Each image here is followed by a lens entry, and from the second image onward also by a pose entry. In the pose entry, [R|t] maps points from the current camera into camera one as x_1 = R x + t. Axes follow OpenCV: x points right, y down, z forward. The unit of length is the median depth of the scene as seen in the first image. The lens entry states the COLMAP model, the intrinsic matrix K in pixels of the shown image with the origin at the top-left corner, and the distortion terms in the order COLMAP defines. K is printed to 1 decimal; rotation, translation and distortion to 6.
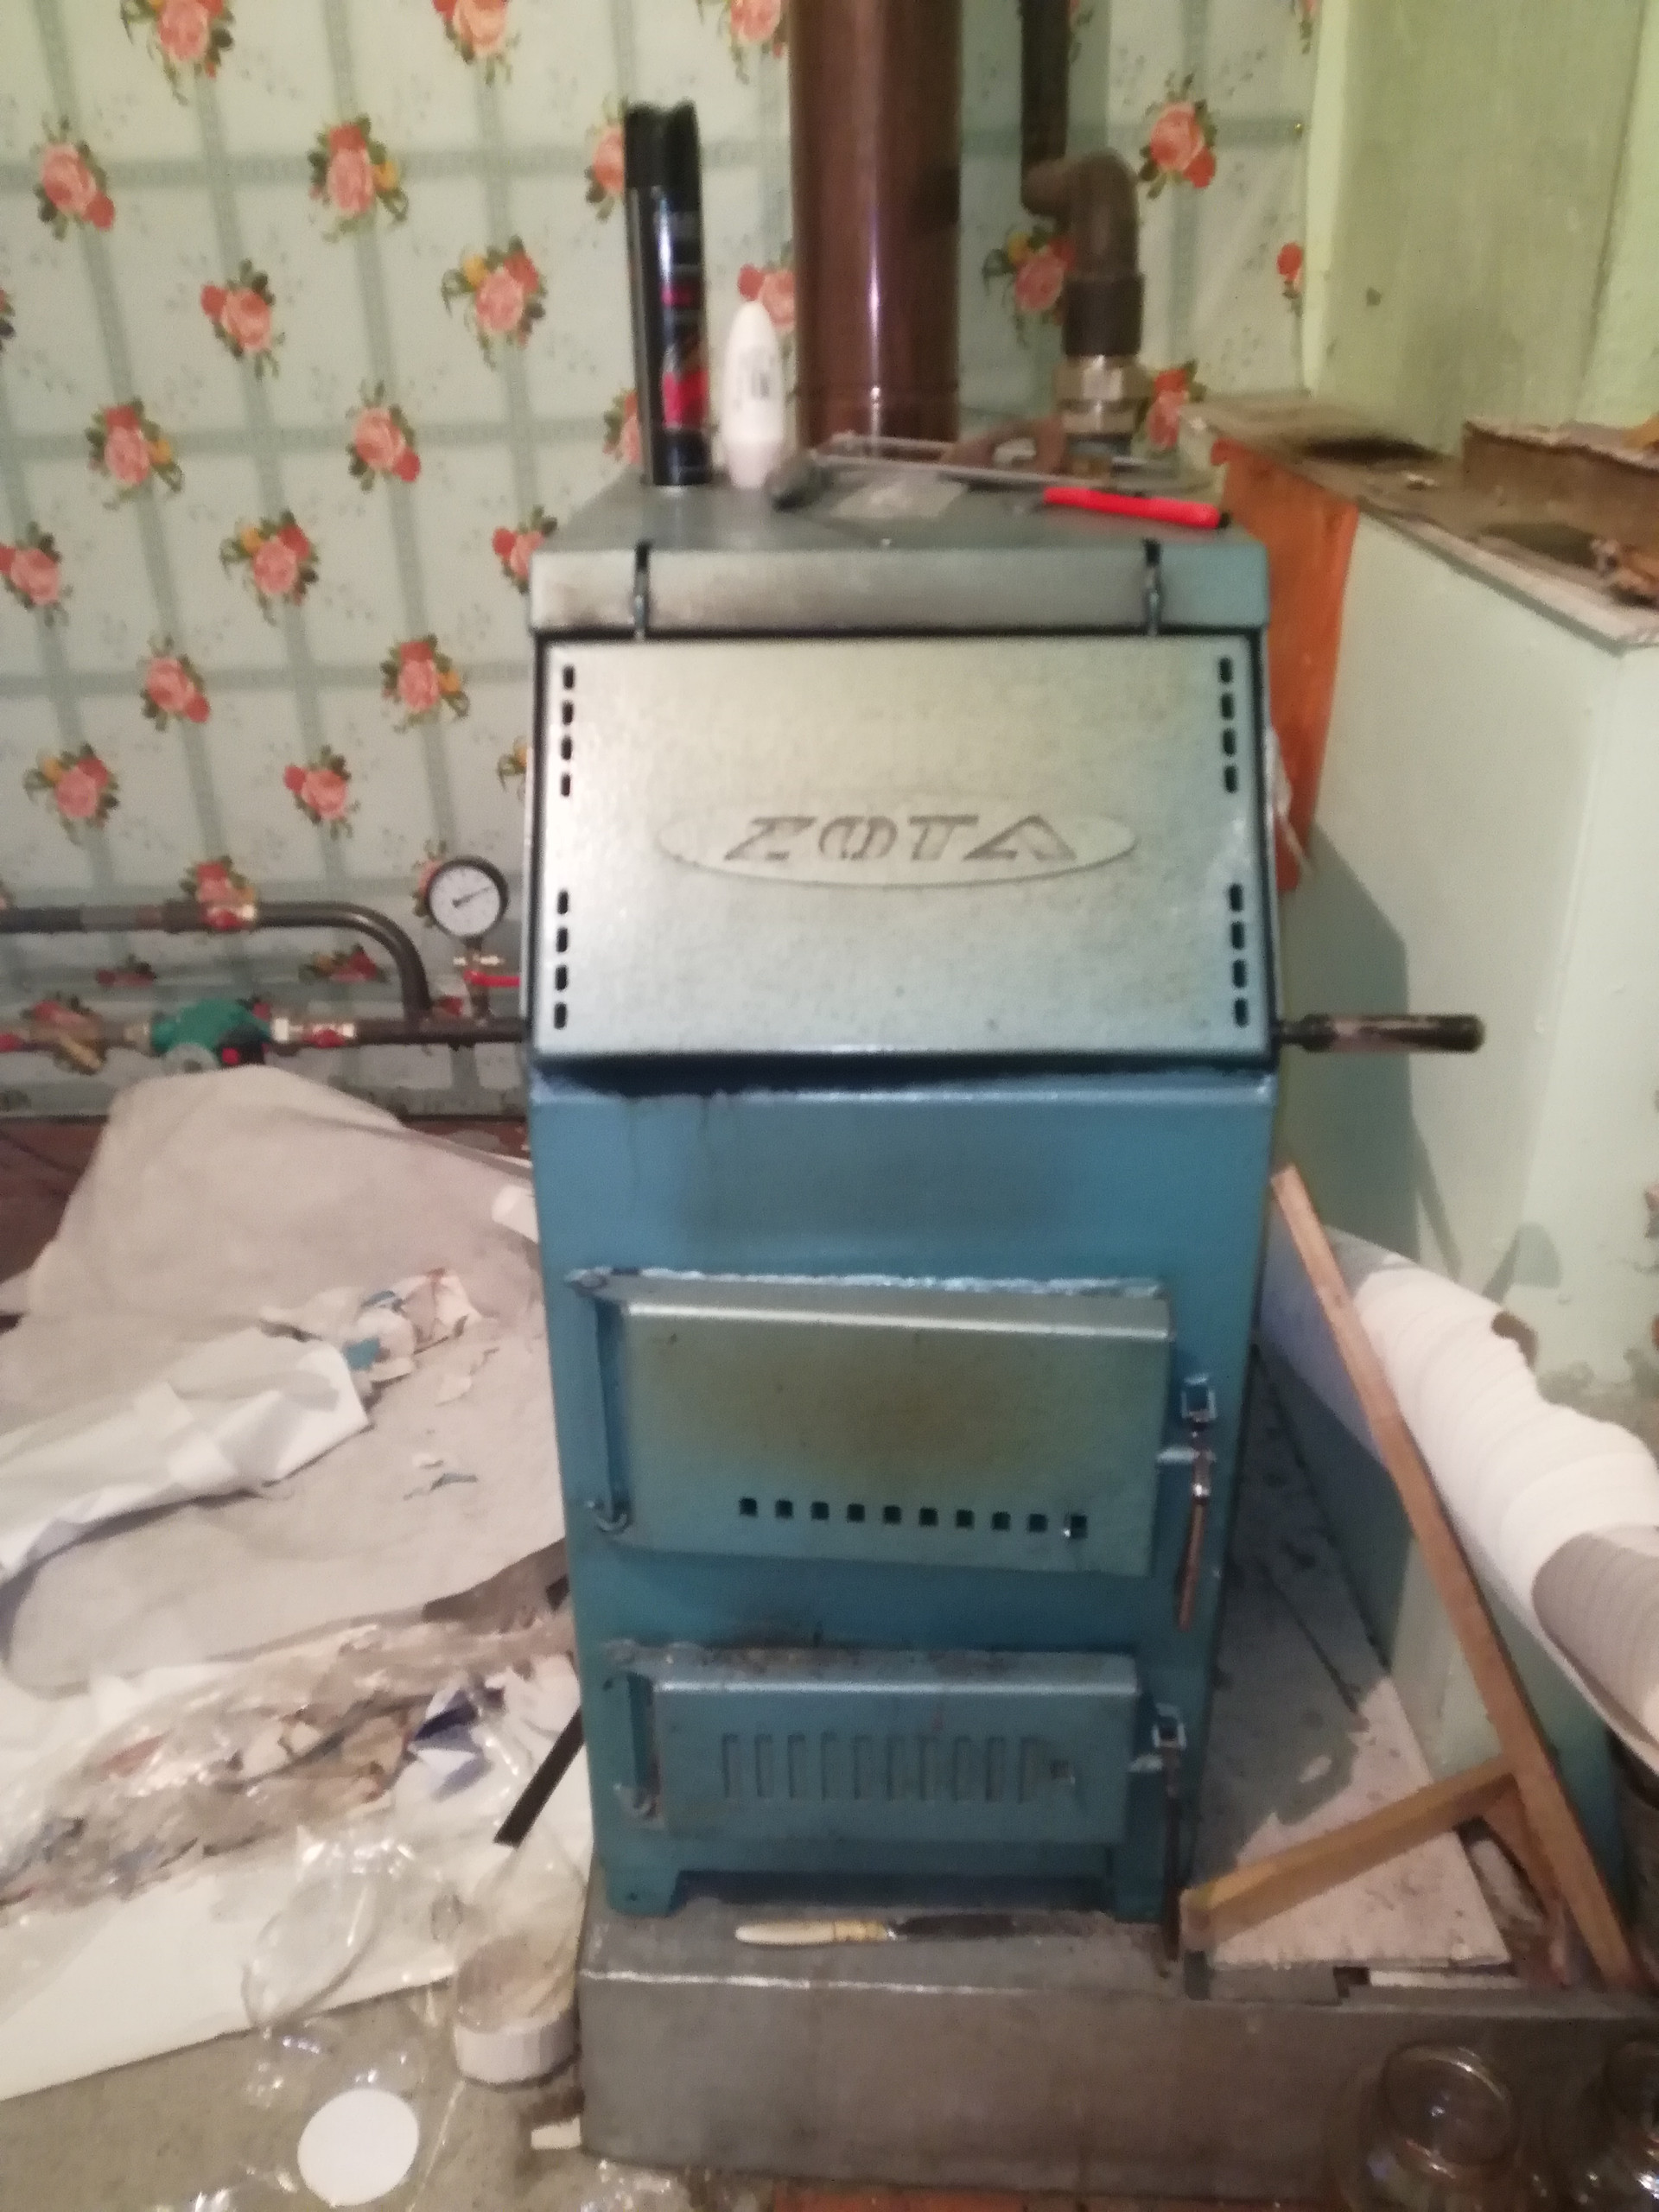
lens RADIAL K [[1791.2, 0, 829.5], [0, 1791.2, 1106.0], [0, 0, 1]] dist [0.005145, 0.037457]
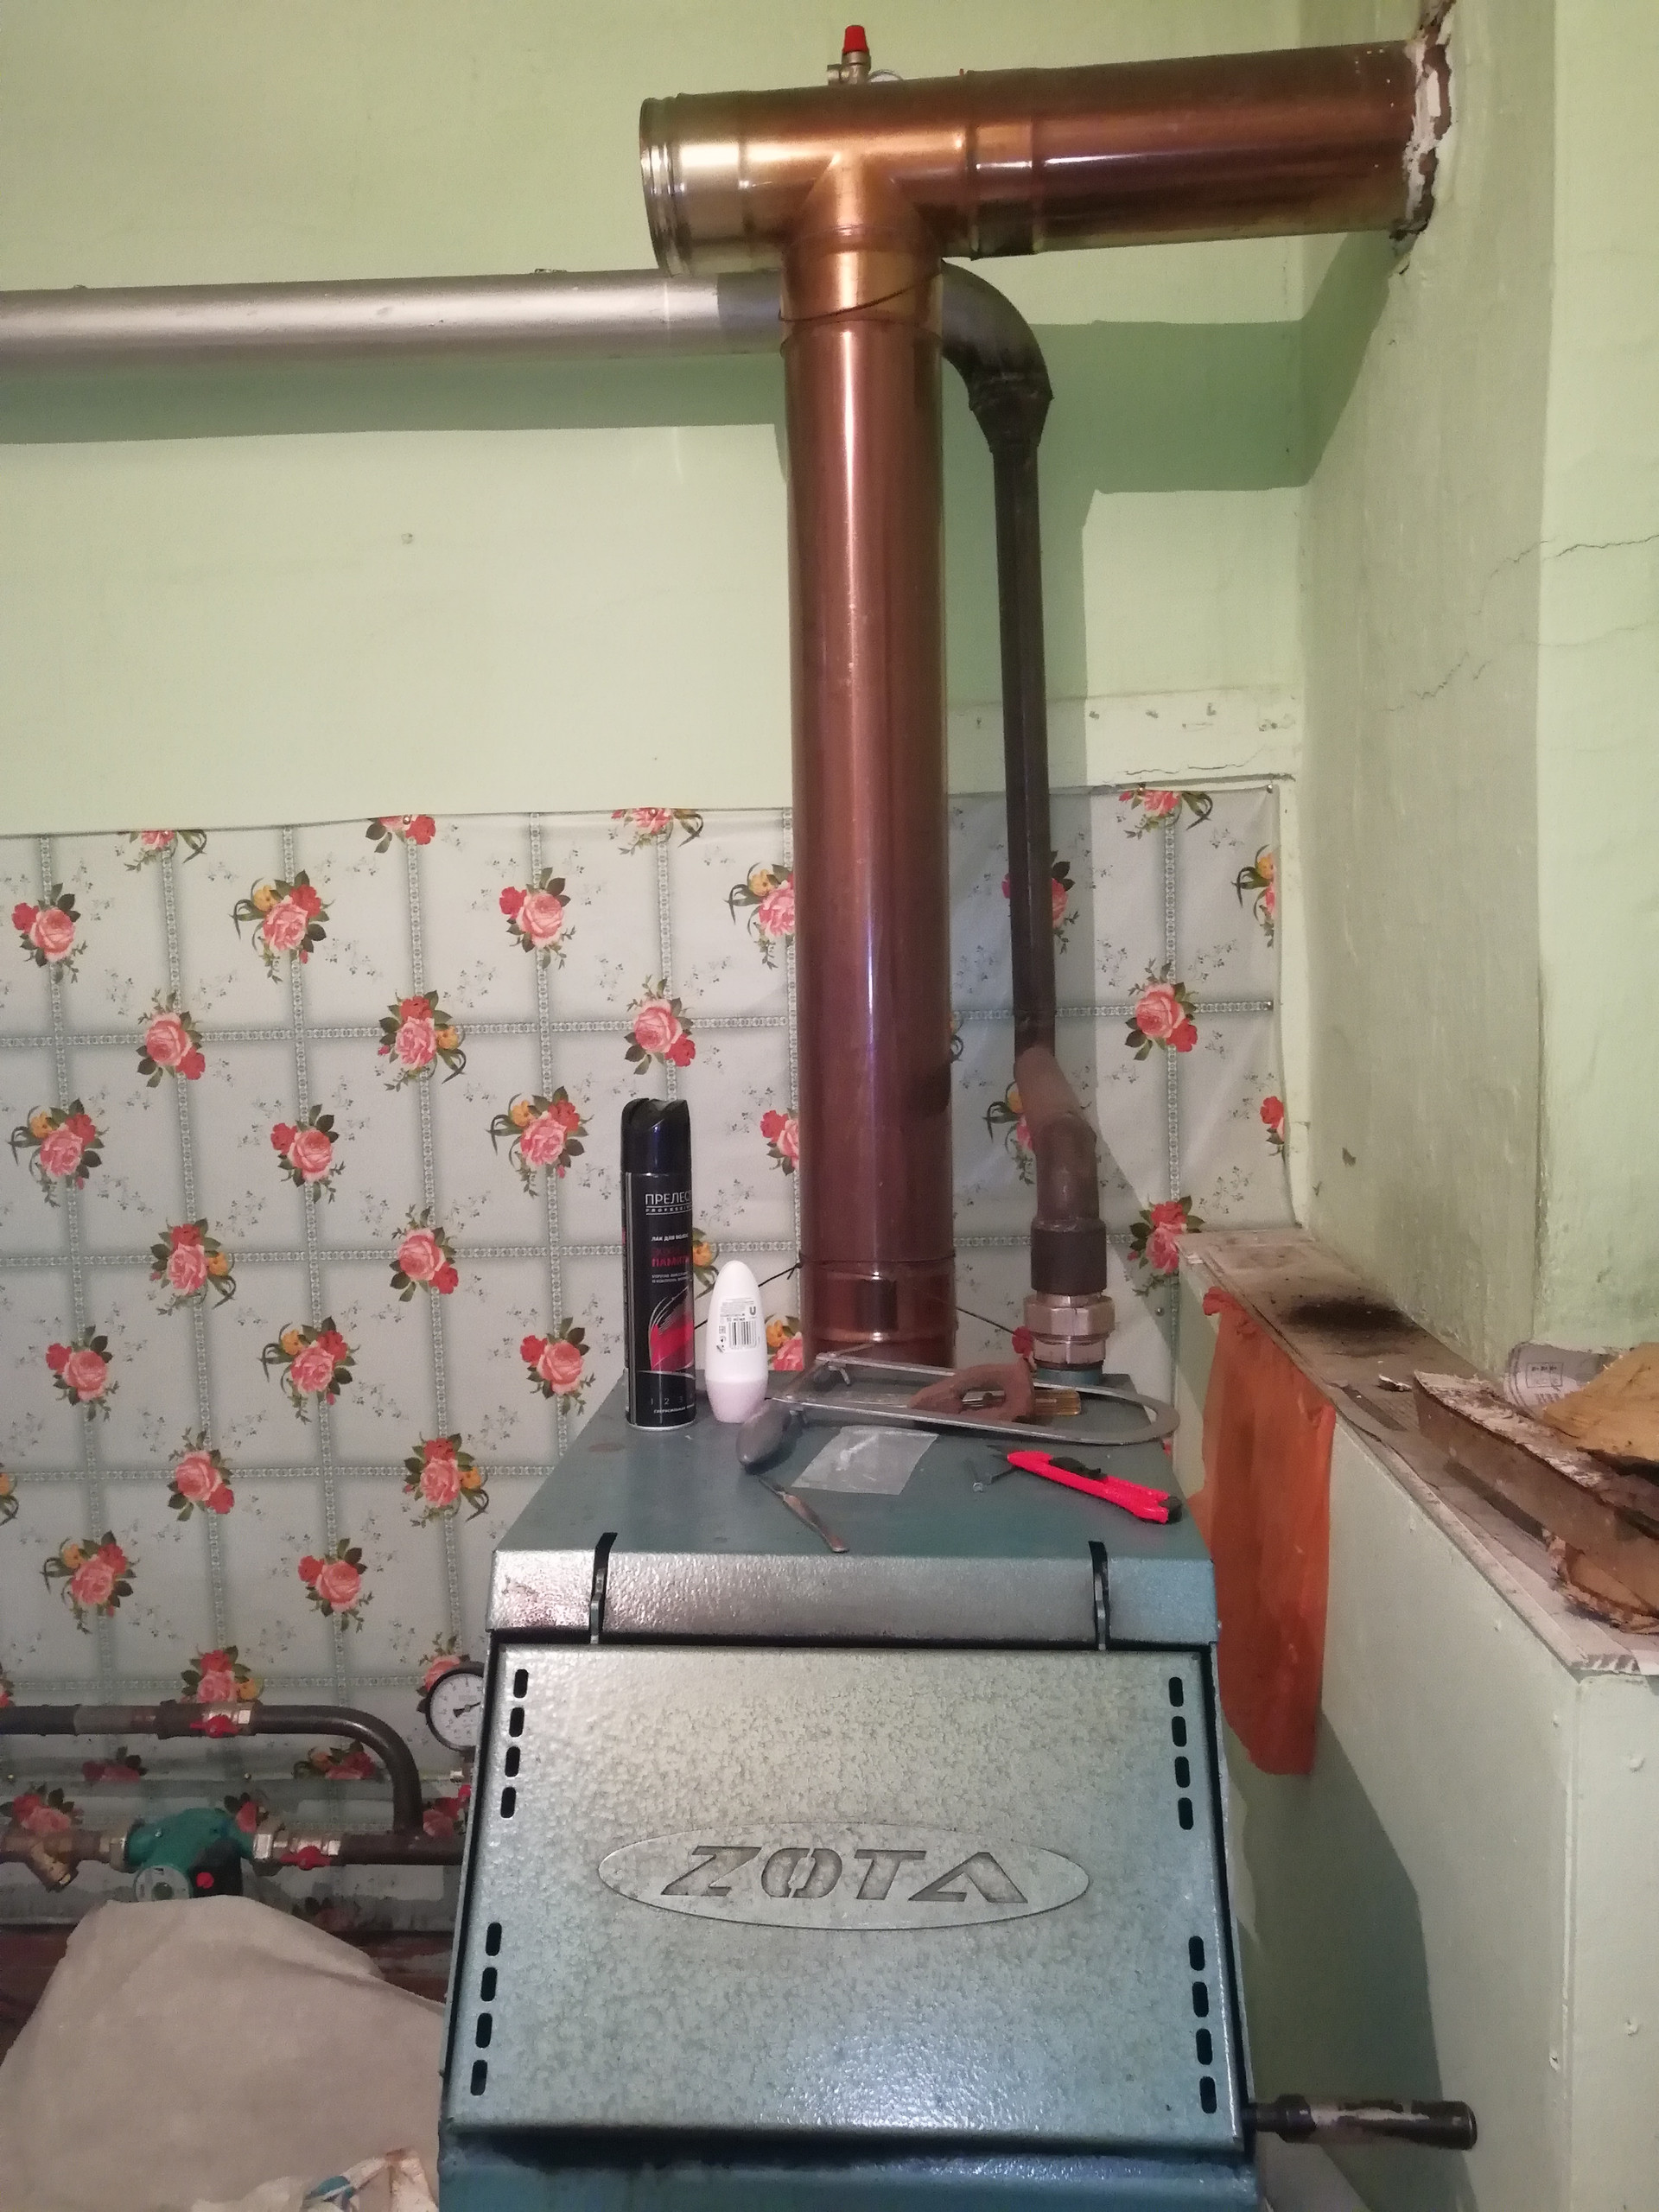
lens RADIAL K [[1814.3, 0, 840.3], [0, 1814.3, 1108.9], [0, 0, 1]] dist [-0.005912, 0.042588]
pose [[0.999525, 0.003027, -0.030681, 0.031060], [-0.013436, 0.938460, -0.345127, -0.094166], [0.027749, 0.345375, 0.938054, -0.028455]]
